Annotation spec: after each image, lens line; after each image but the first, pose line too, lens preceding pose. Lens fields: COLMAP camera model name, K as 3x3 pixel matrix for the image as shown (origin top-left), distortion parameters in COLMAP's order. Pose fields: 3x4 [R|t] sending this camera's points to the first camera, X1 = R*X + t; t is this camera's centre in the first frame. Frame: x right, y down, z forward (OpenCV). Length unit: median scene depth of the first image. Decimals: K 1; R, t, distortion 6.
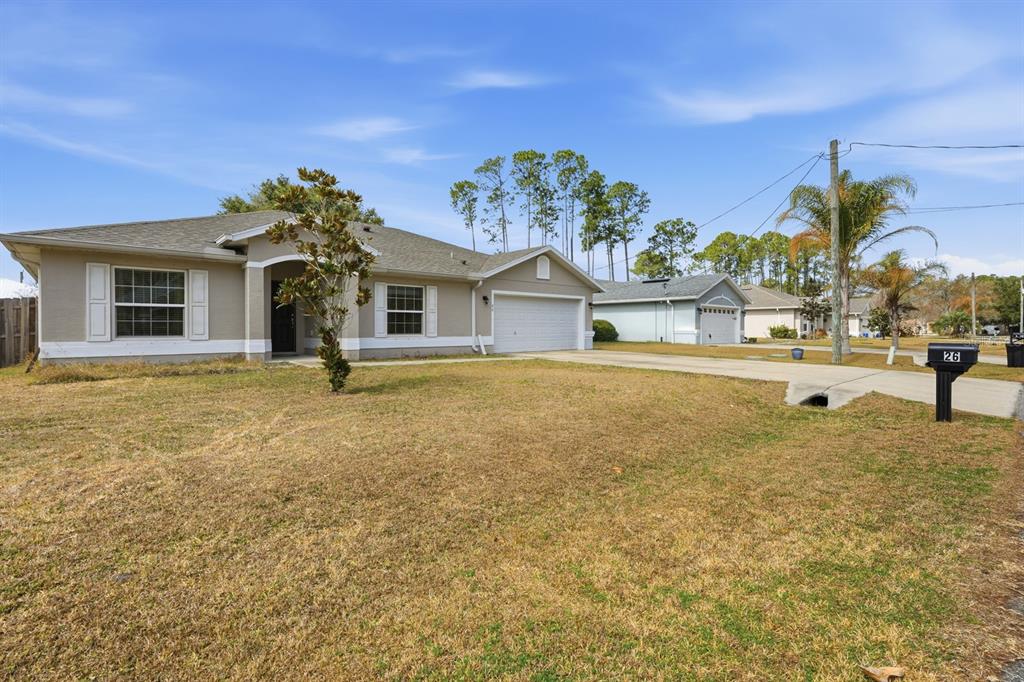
lens RADIAL K [[470.6, 0, 506.3], [0, 470.6, 331.2], [0, 0, 1]] dist [-0.018752, 0.006177]
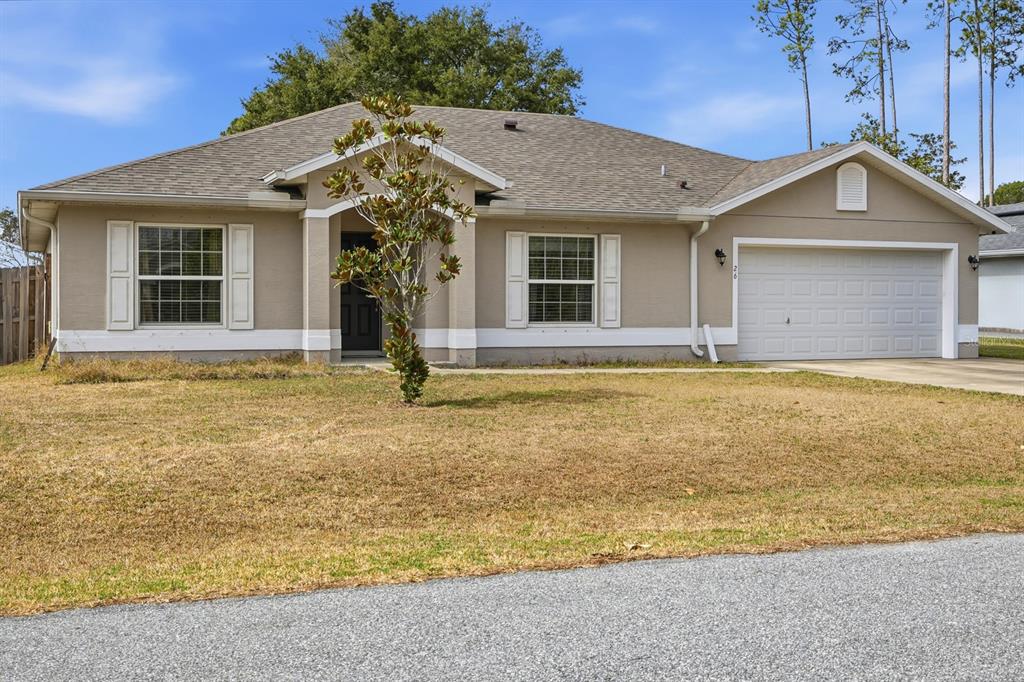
lens RADIAL K [[1172.9, 0, 511.4], [0, 1172.9, 304.3], [0, 0, 1]] dist [-0.024734, 0.000000]
pose [[0.940318, 0.001418, -0.340294, 0.204837], [-0.004263, 0.999962, -0.007614, -0.004543], [0.340270, 0.008611, 0.940288, -0.329378]]
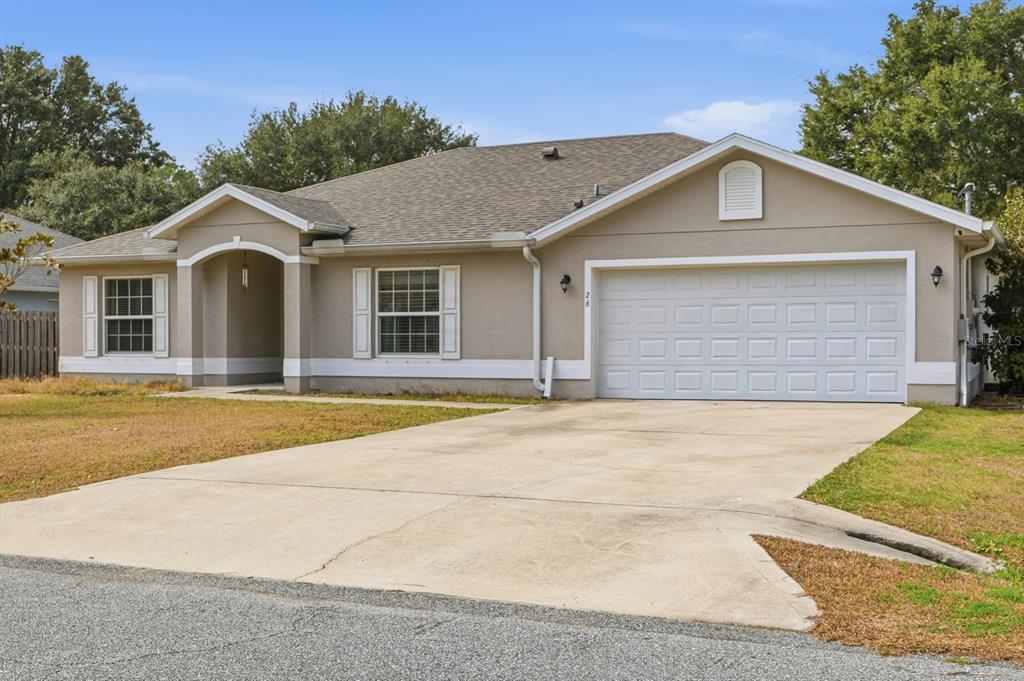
lens RADIAL K [[1216.5, 0, 510.3], [0, 1216.5, 340.7], [0, 0, 1]] dist [-0.026257, 0.000000]
pose [[0.417741, 0.000091, -0.908566, 1.191250], [-0.003897, 0.999991, -0.001691, -0.007519], [0.908558, 0.004247, 0.417737, 0.502426]]
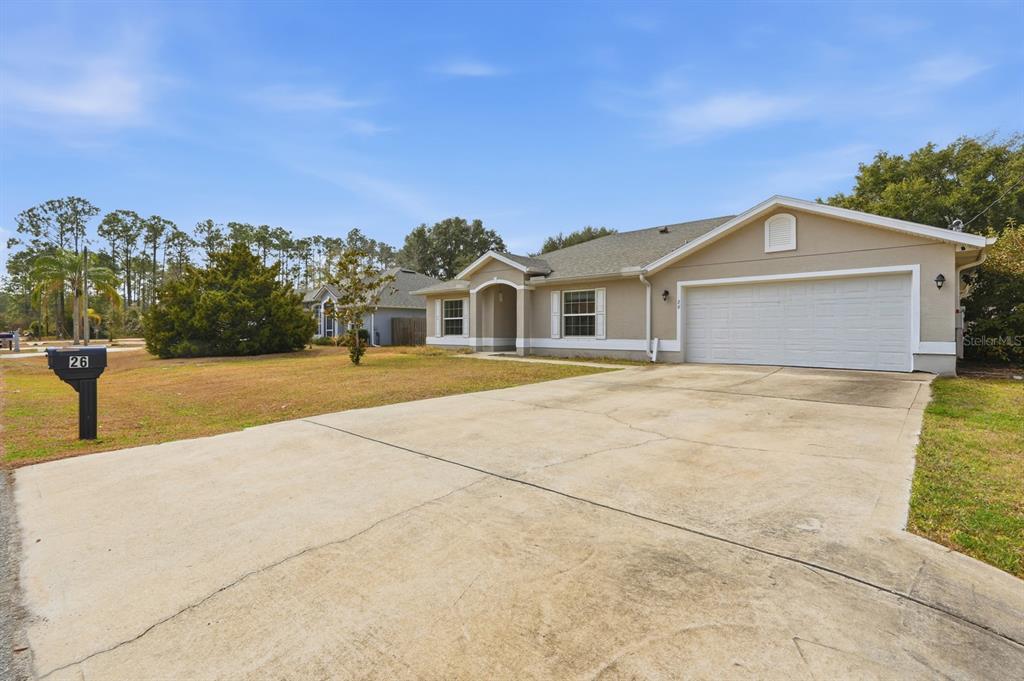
lens RADIAL K [[470.6, 0, 510.5], [0, 470.6, 330.4], [0, 0, 1]] dist [-0.018752, 0.006177]
pose [[0.112869, -0.004902, -0.993598, 0.836817], [-0.008014, 0.999951, -0.005843, 0.000869], [0.993578, 0.008622, 0.112824, 0.734495]]
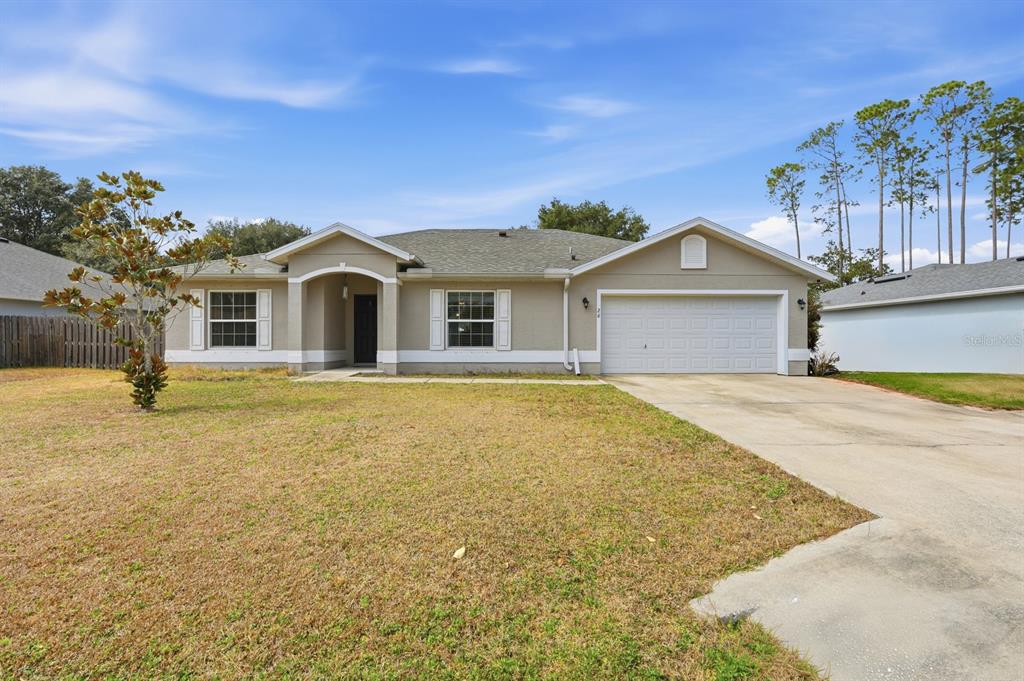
lens RADIAL K [[470.6, 0, 510.3], [0, 470.6, 337.4], [0, 0, 1]] dist [-0.018752, 0.006177]
pose [[0.764117, -0.007394, -0.645035, 0.403050], [-0.004438, 0.999850, -0.016718, 0.002688], [0.645062, 0.015637, 0.763970, 0.392010]]
